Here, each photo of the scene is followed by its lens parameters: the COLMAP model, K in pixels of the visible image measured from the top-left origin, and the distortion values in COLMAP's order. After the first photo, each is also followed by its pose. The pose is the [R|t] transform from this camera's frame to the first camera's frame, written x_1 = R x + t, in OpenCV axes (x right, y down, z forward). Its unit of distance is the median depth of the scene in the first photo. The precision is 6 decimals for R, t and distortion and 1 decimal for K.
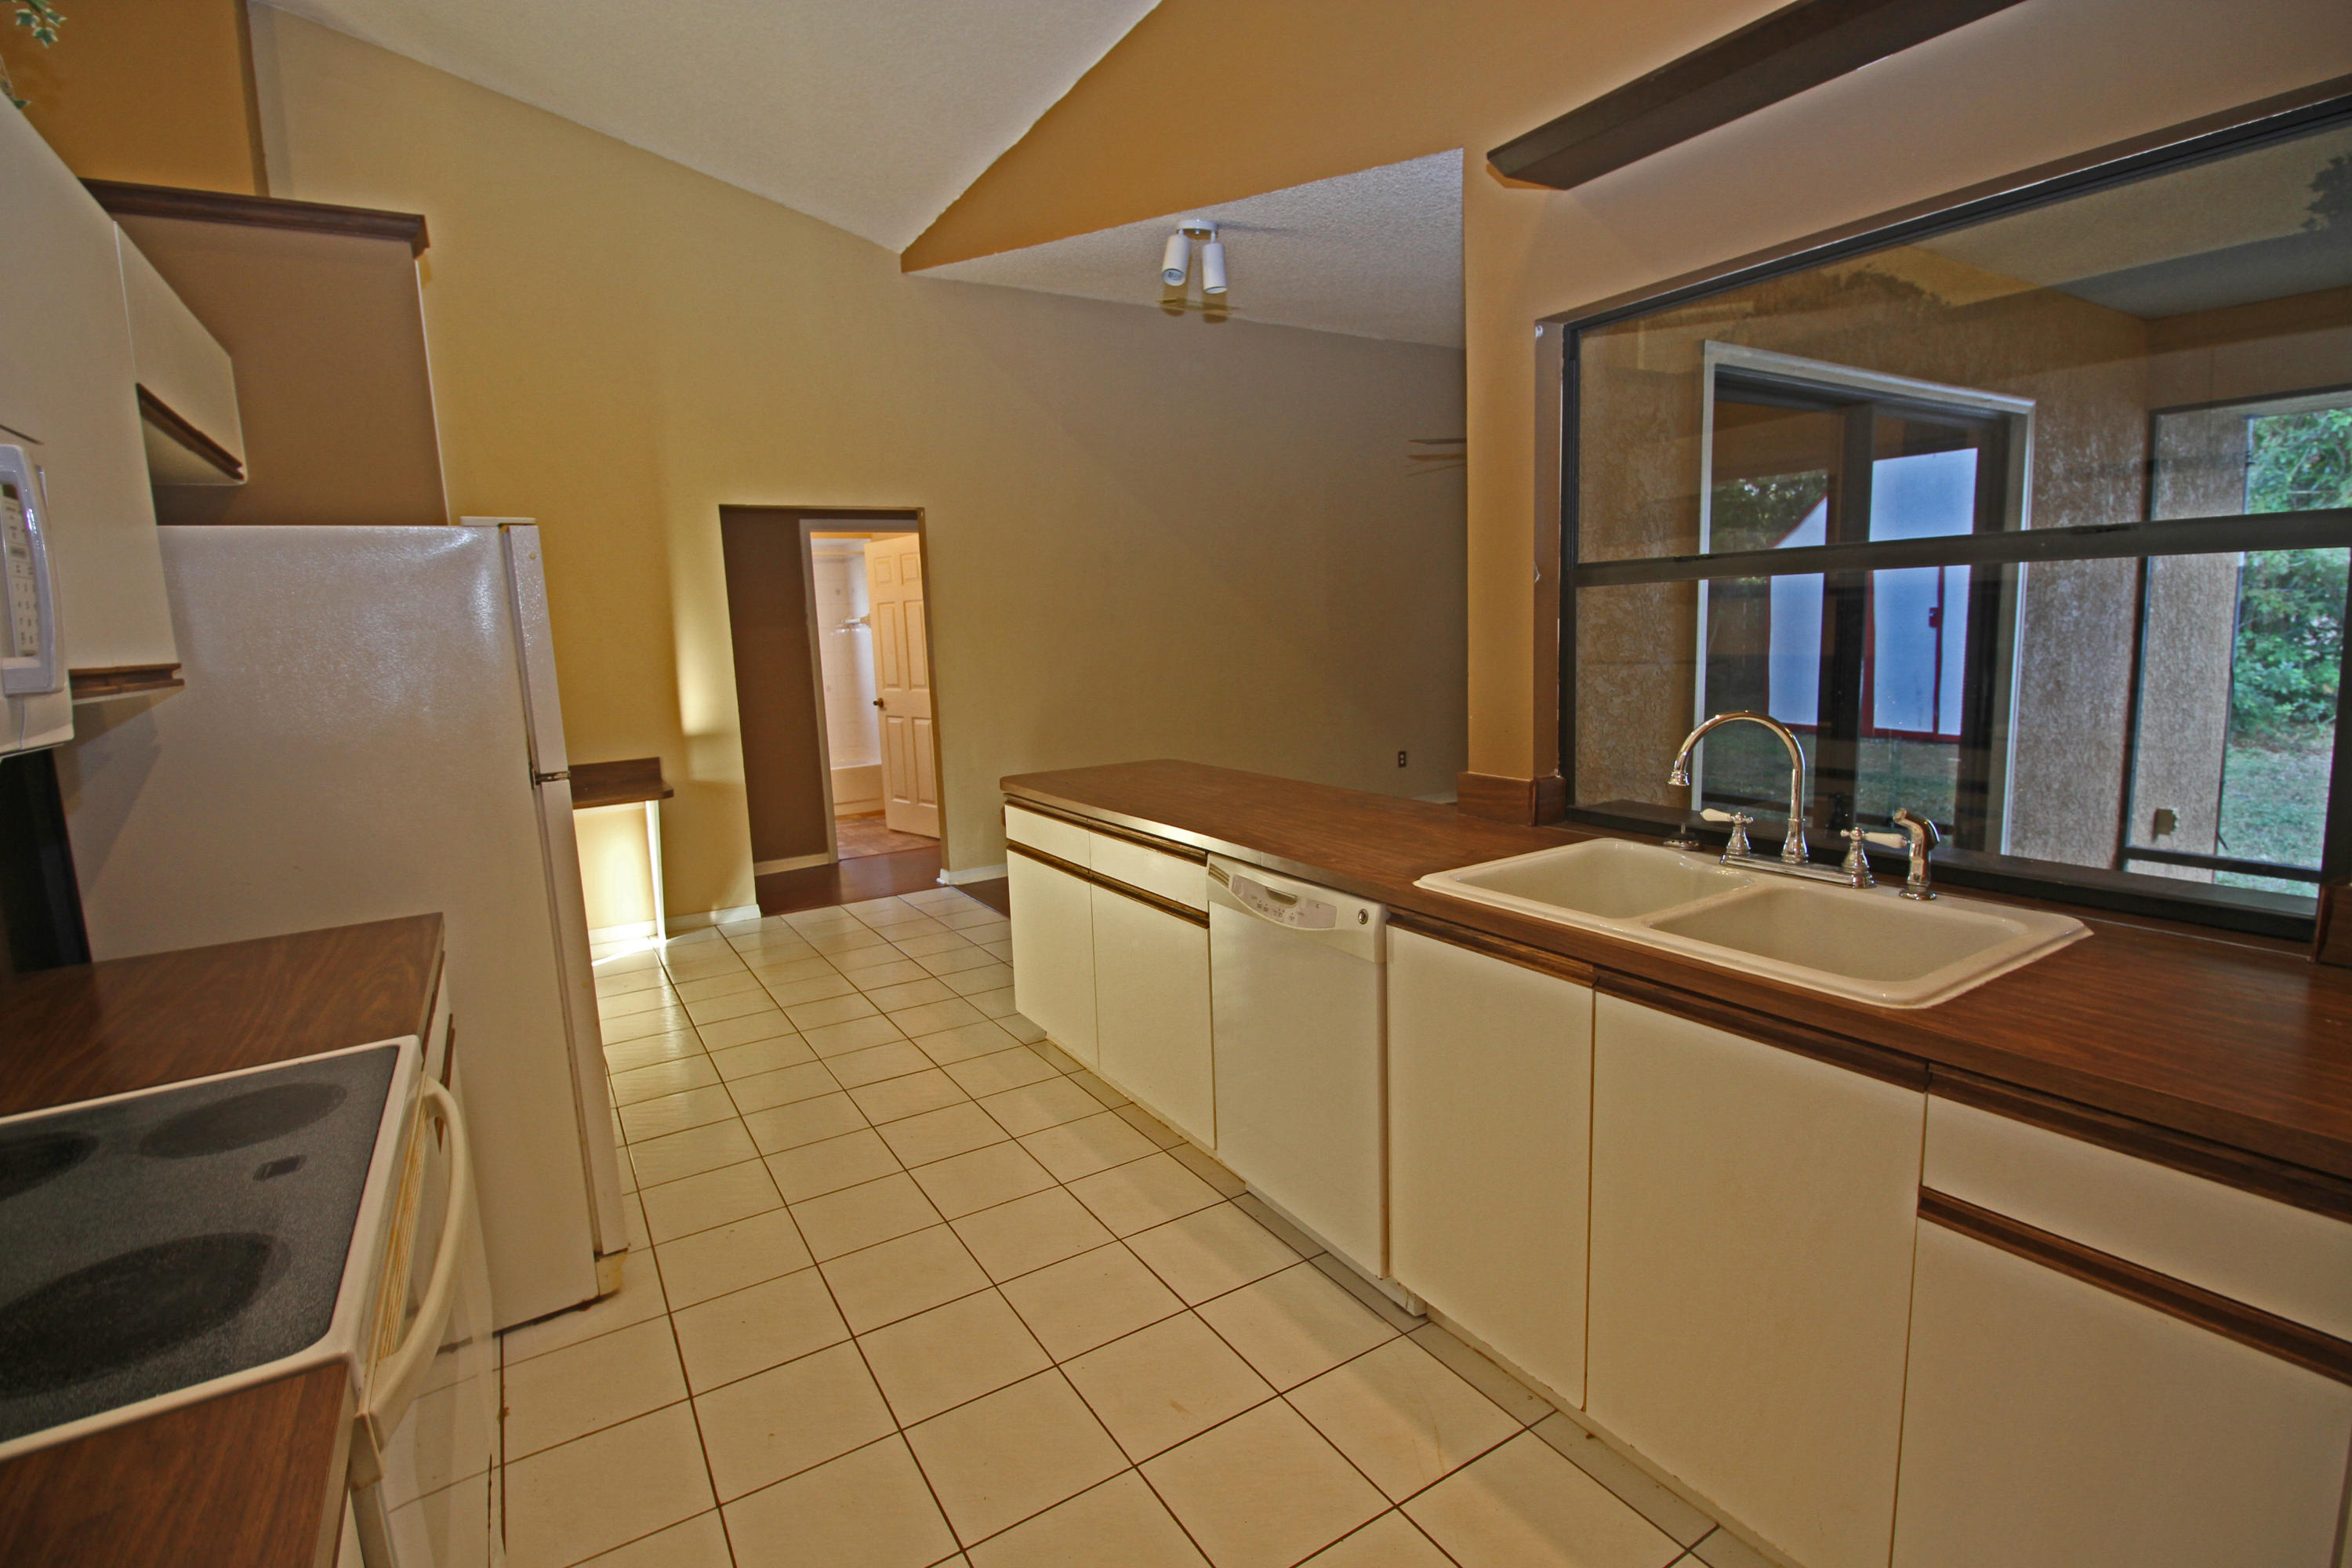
lens RADIAL K [[1094.3, 0, 1168.7], [0, 1094.3, 778.6], [0, 0, 1]] dist [-0.010382, -0.005943]
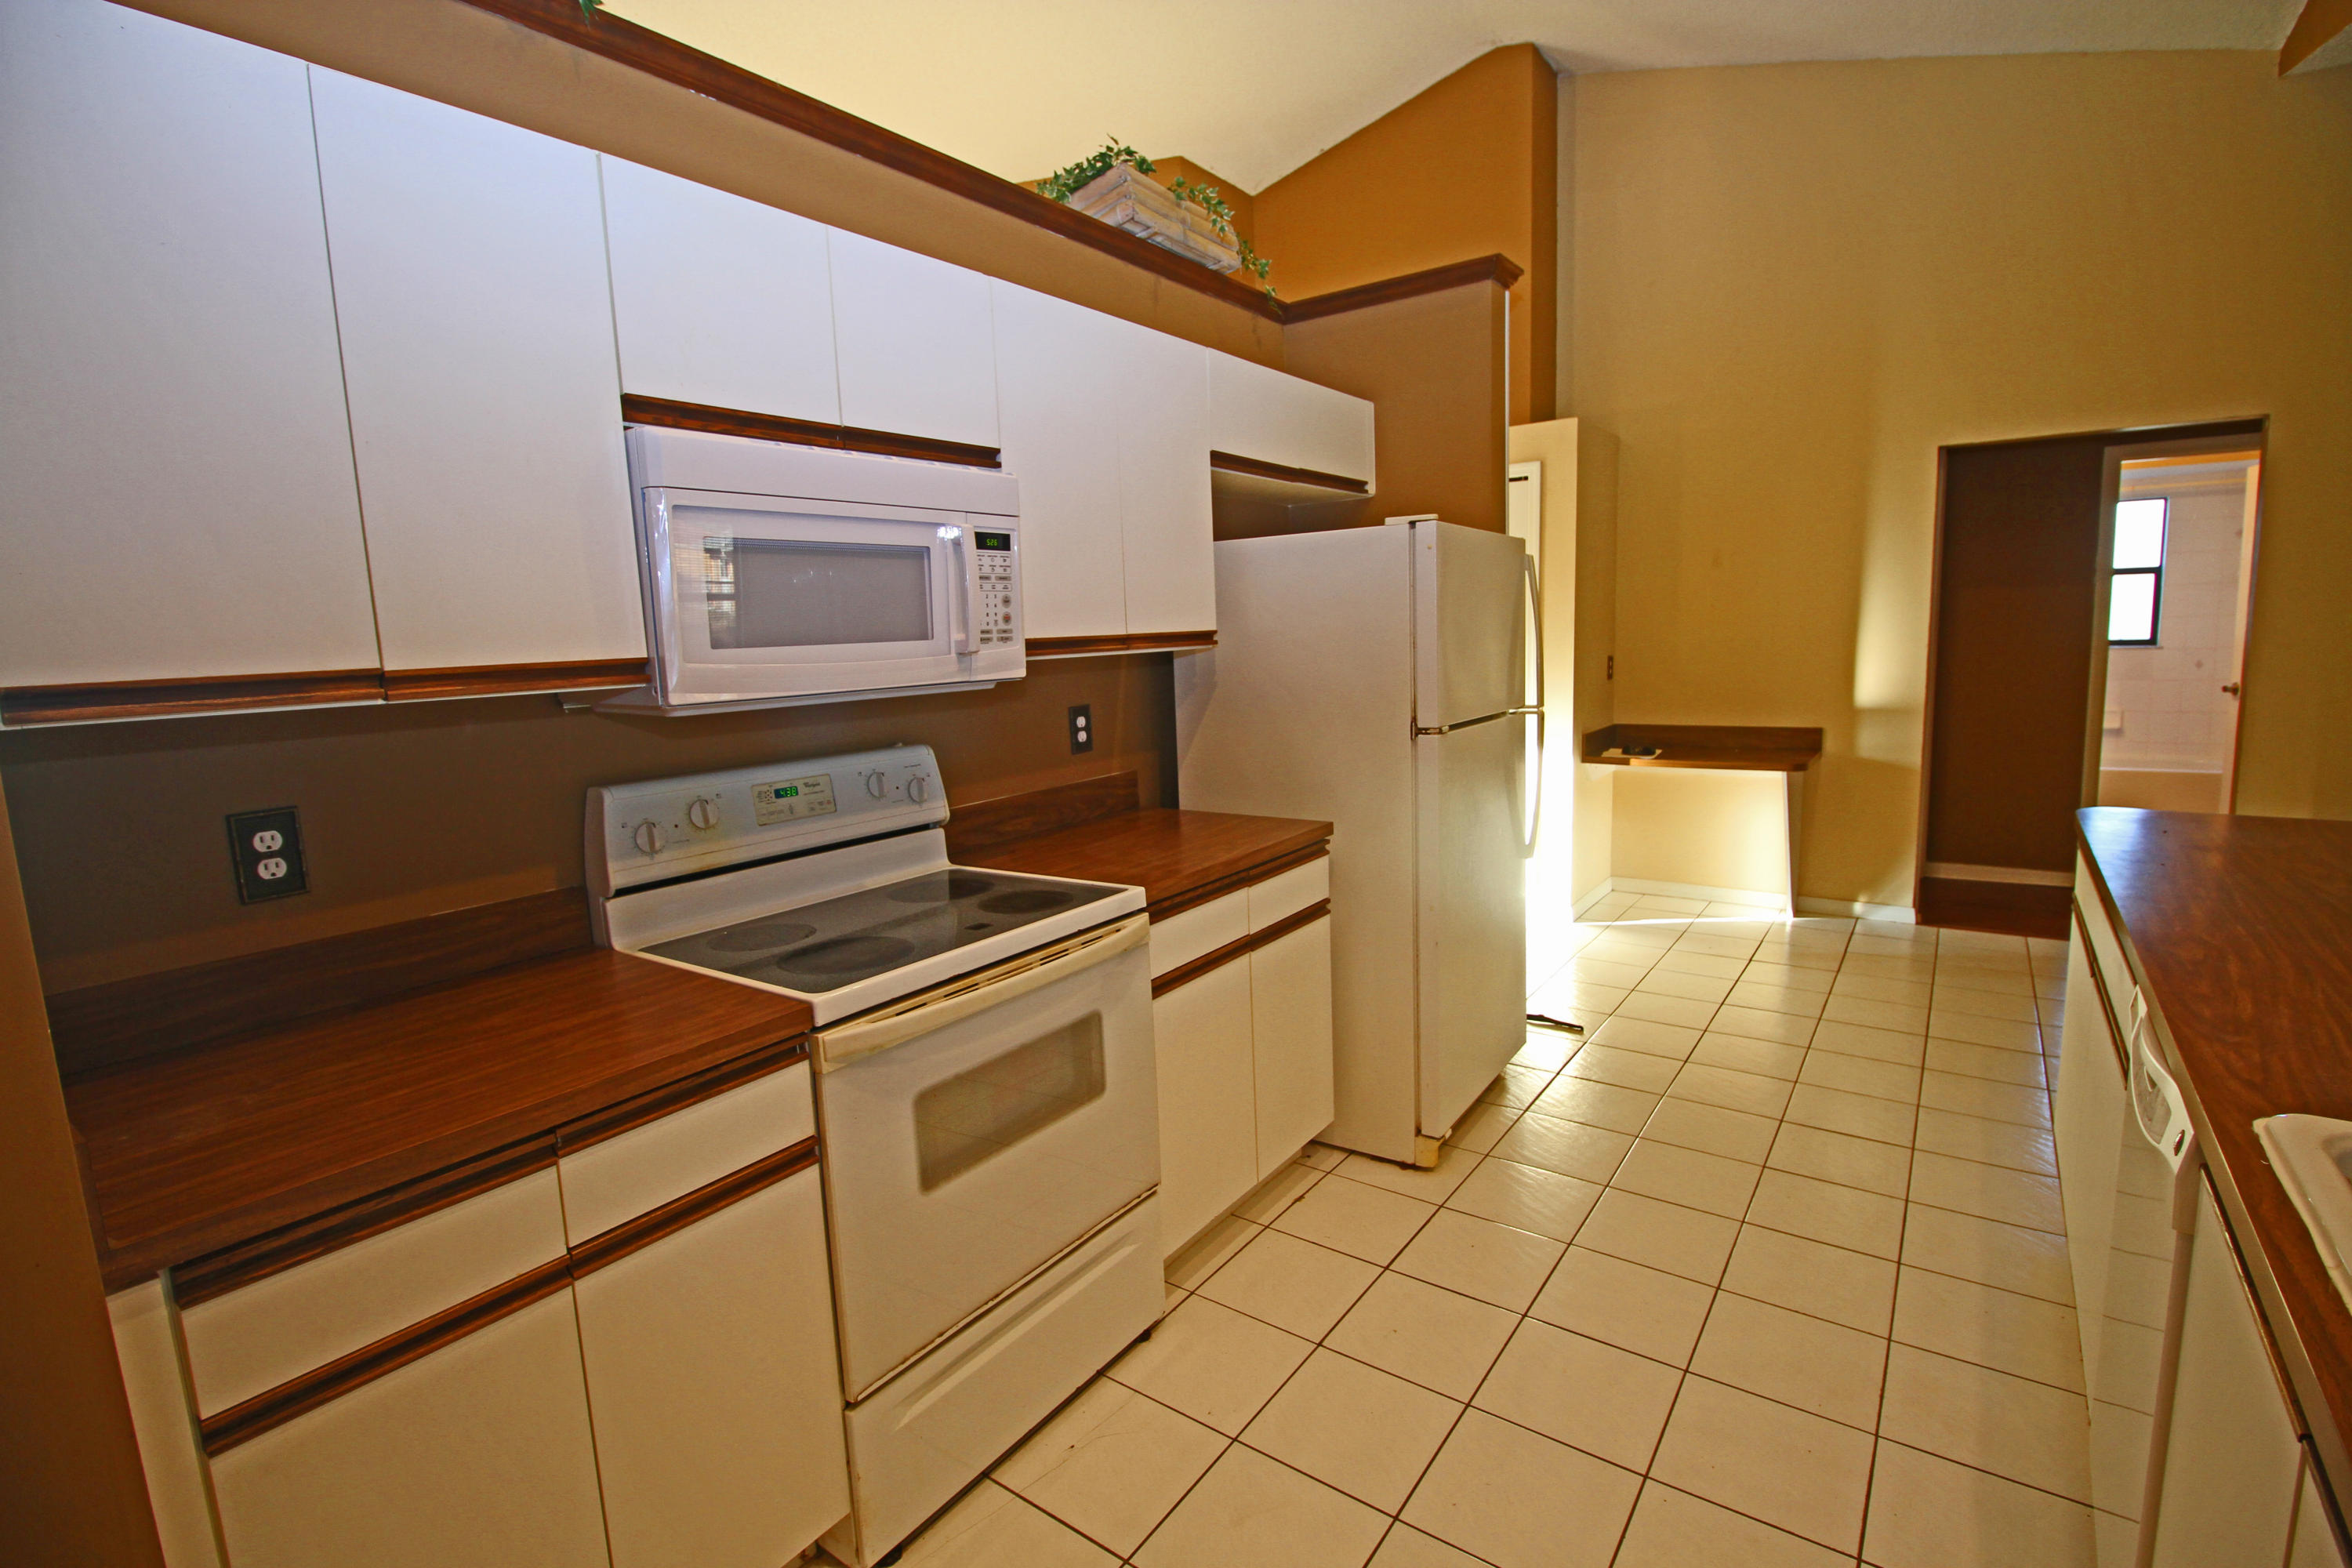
lens RADIAL K [[1094.3, 0, 1168.7], [0, 1094.3, 778.6], [0, 0, 1]] dist [-0.010382, -0.005943]
pose [[0.378043, 0.153323, -0.913004, 0.185997], [-0.109989, 0.986644, 0.120147, -0.027144], [0.919231, 0.054999, 0.389857, 0.116811]]
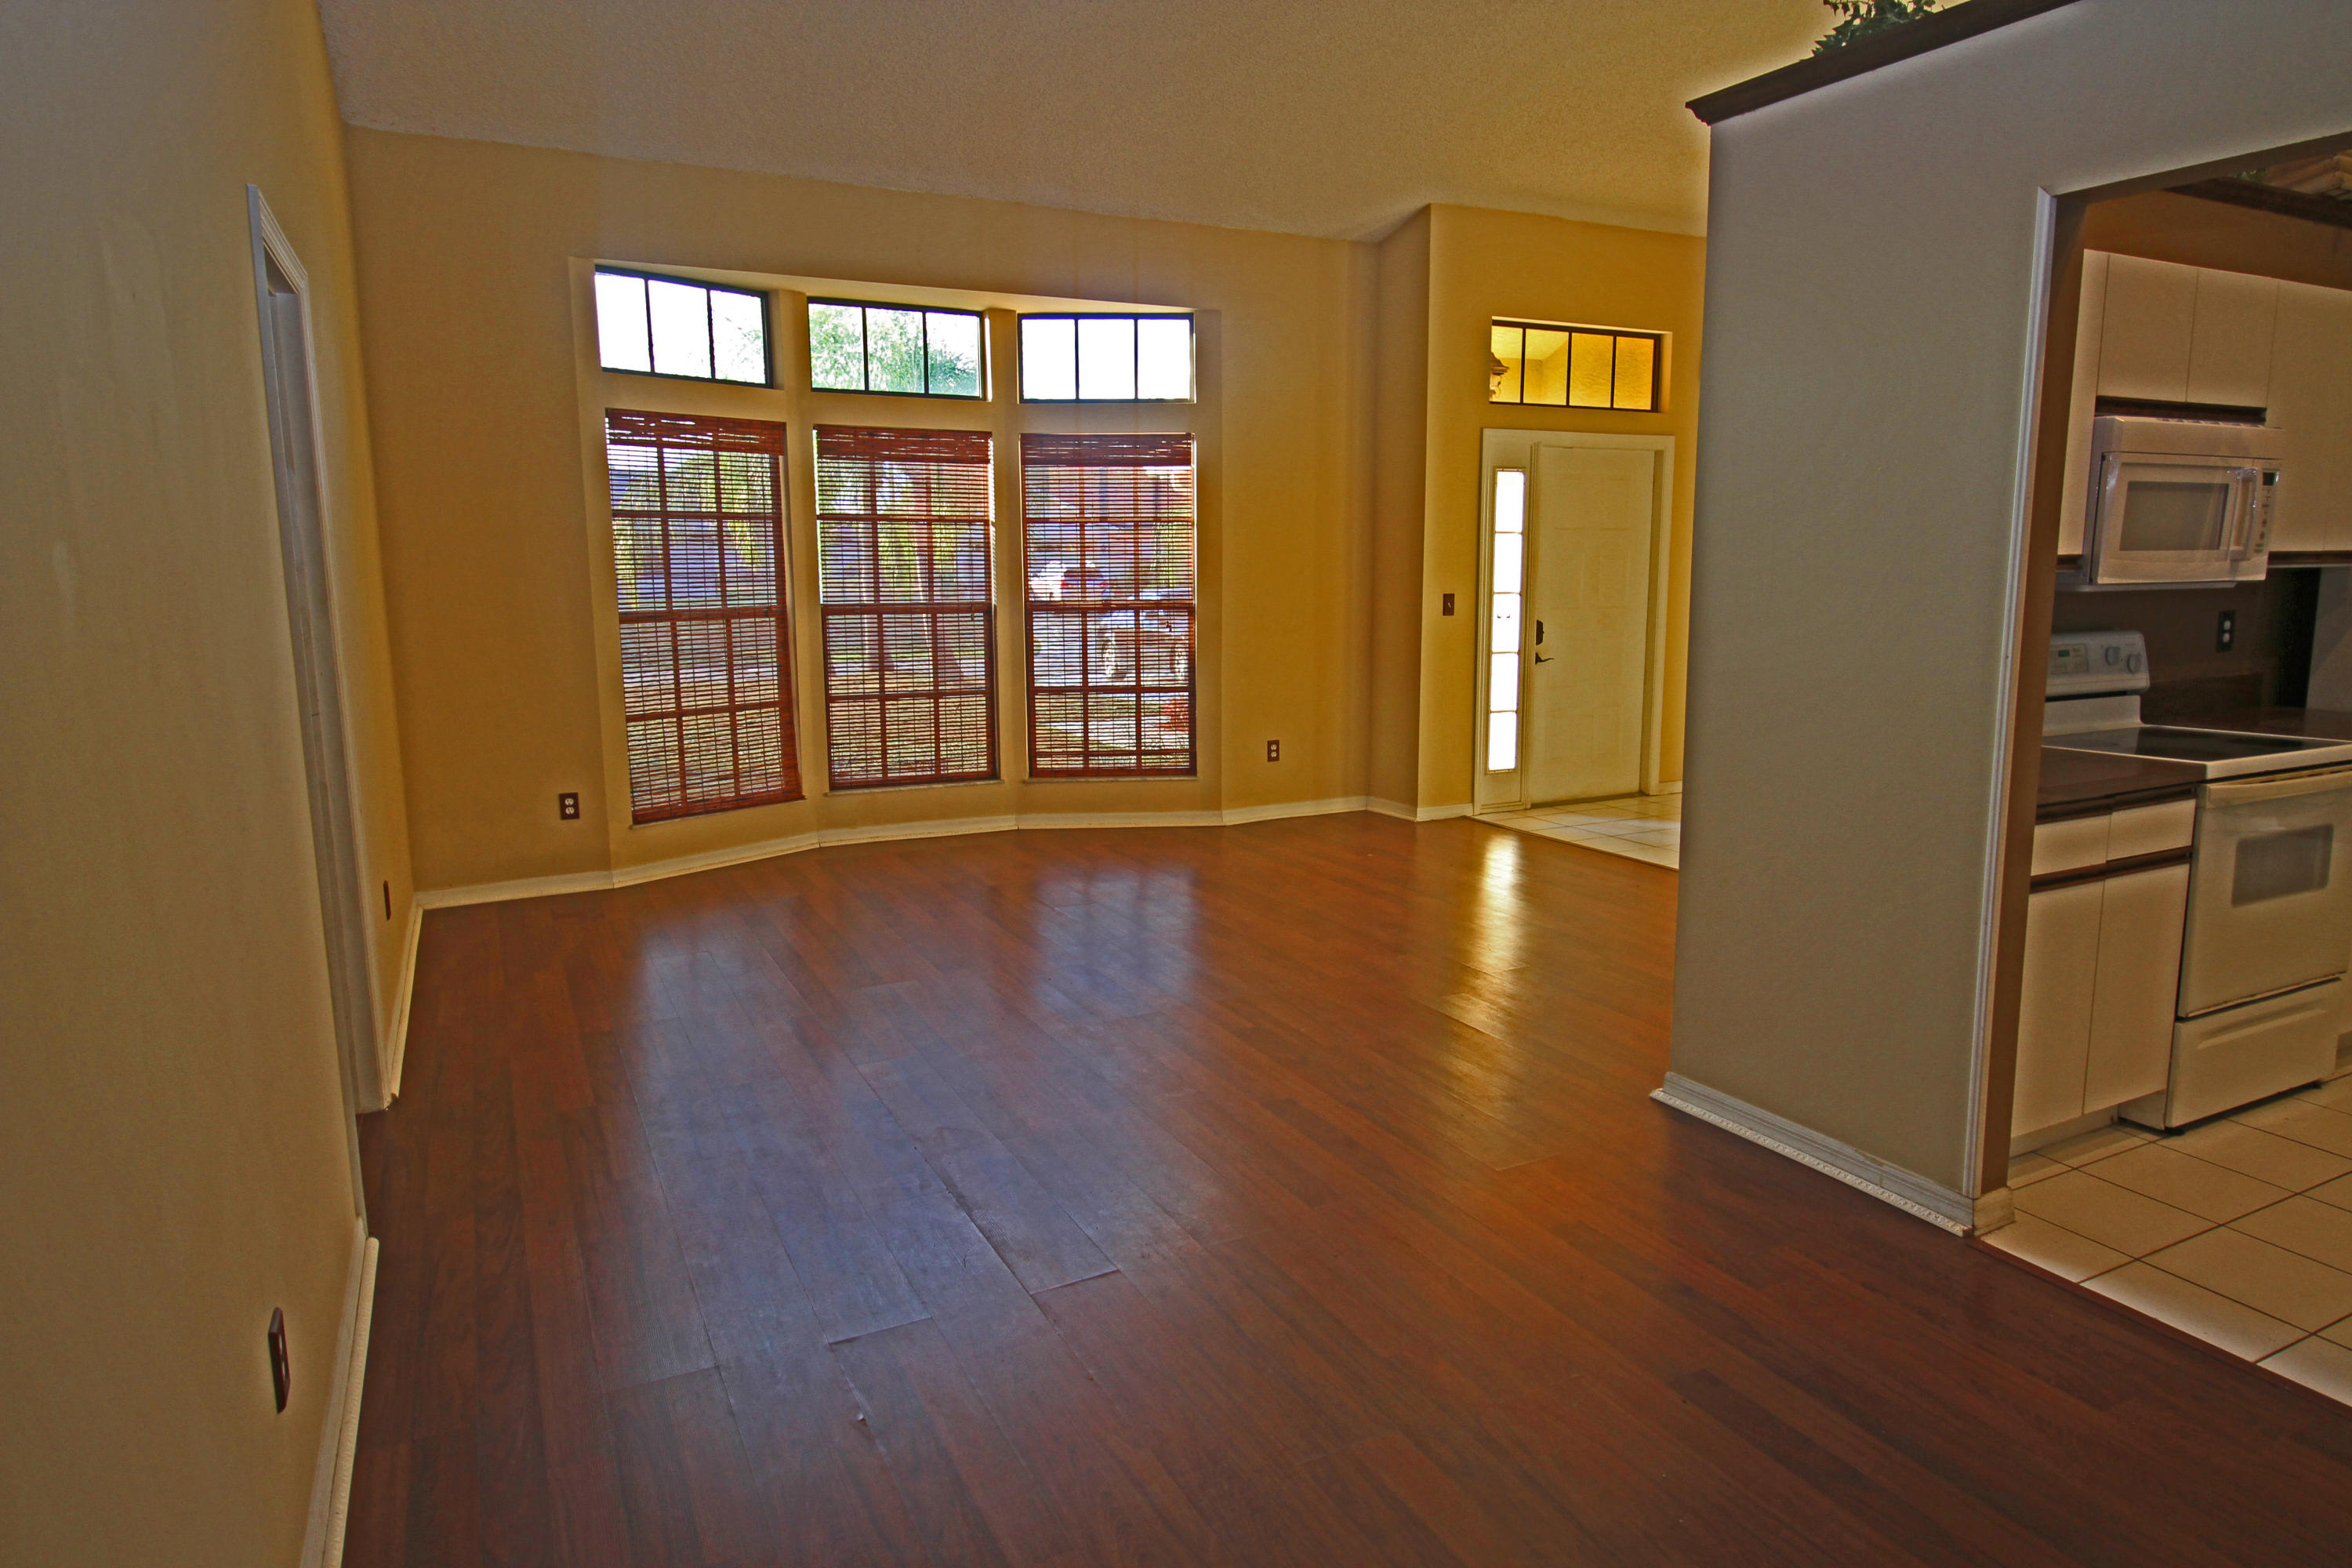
lens RADIAL K [[1382.7, 0, 1181.9], [0, 1382.7, 775.2], [0, 0, 1]] dist [0.005006, -0.000543]
pose [[-0.067045, 0.197048, -0.978099, 0.530132], [-0.133860, 0.969665, 0.204525, 0.017157], [0.988730, 0.144641, -0.038635, -0.282633]]
